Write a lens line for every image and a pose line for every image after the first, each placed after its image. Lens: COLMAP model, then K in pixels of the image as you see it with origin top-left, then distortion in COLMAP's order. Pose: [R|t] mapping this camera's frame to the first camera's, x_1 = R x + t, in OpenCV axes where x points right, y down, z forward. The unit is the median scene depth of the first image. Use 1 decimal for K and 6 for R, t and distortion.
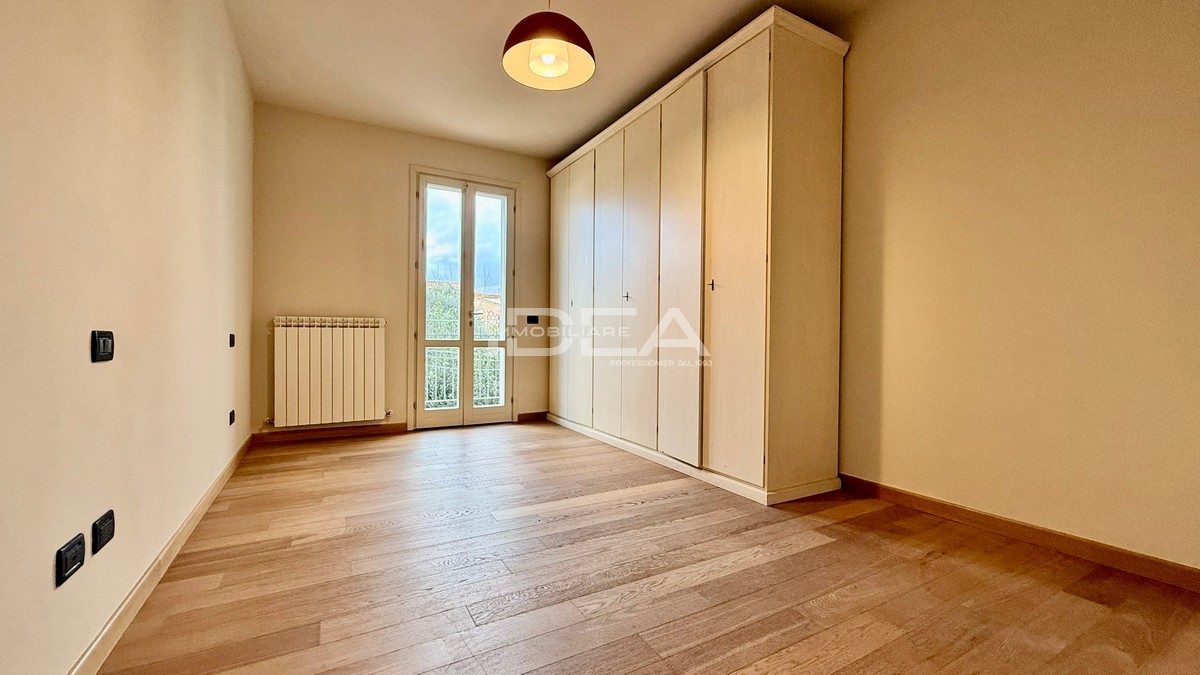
lens RADIAL K [[474.5, 0, 600.0], [0, 474.5, 338.1], [0, 0, 1]] dist [-0.001912, 0.000611]
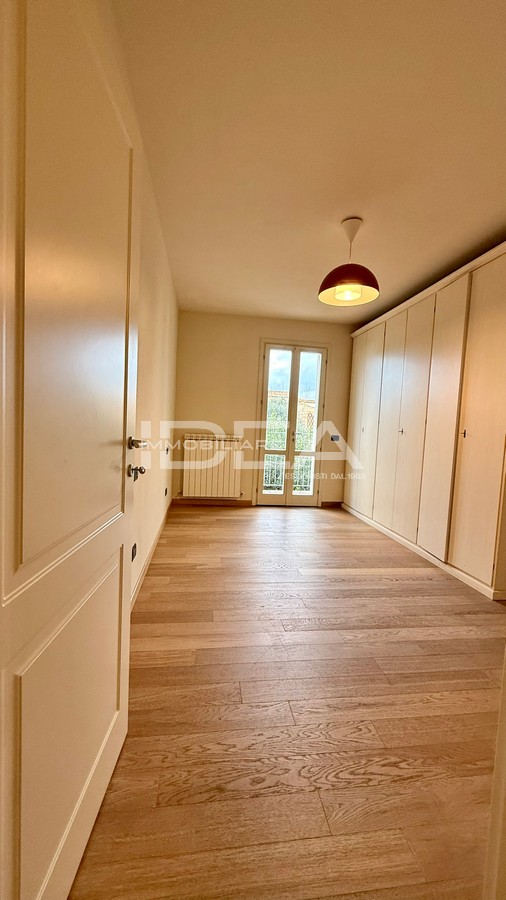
lens RADIAL K [[355.9, 0, 256.1], [0, 355.9, 449.1], [0, 0, 1]] dist [-0.001912, 0.000611]
pose [[0.929849, 0.059317, -0.363128, 0.055346], [-0.041869, 0.997567, 0.055739, -0.102833], [0.365550, -0.036625, 0.930071, -0.180260]]
